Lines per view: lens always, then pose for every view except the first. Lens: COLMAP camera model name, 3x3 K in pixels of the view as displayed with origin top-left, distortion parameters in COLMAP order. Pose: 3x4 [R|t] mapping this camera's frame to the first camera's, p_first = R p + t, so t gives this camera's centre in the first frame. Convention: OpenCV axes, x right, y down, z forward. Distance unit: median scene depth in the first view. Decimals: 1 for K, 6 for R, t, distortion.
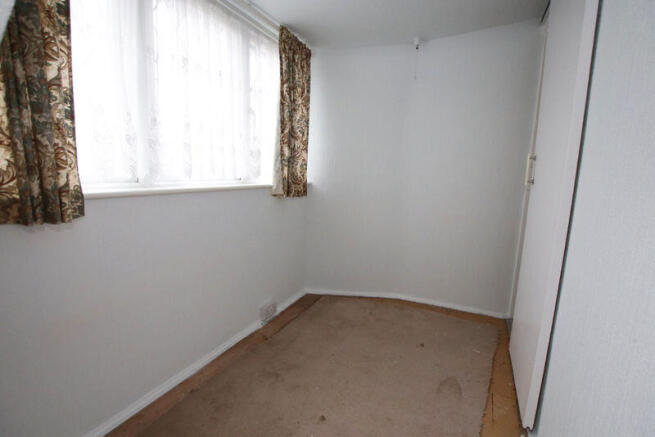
lens RADIAL K [[320.0, 0, 329.7], [0, 320.0, 216.5], [0, 0, 1]] dist [-0.001041, -0.000214]
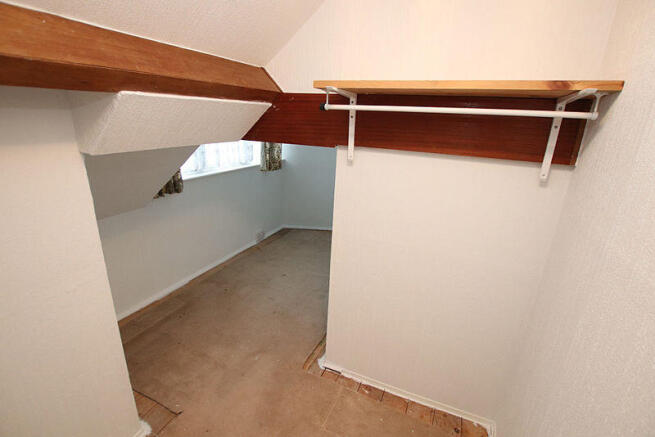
lens RADIAL K [[320.0, 0, 329.7], [0, 320.0, 216.5], [0, 0, 1]] dist [-0.001041, -0.000214]
pose [[0.999604, 0.001782, 0.028069, 0.148977], [-0.006222, 0.987274, 0.158905, -0.096862], [-0.027428, -0.159017, 0.986895, -0.767101]]
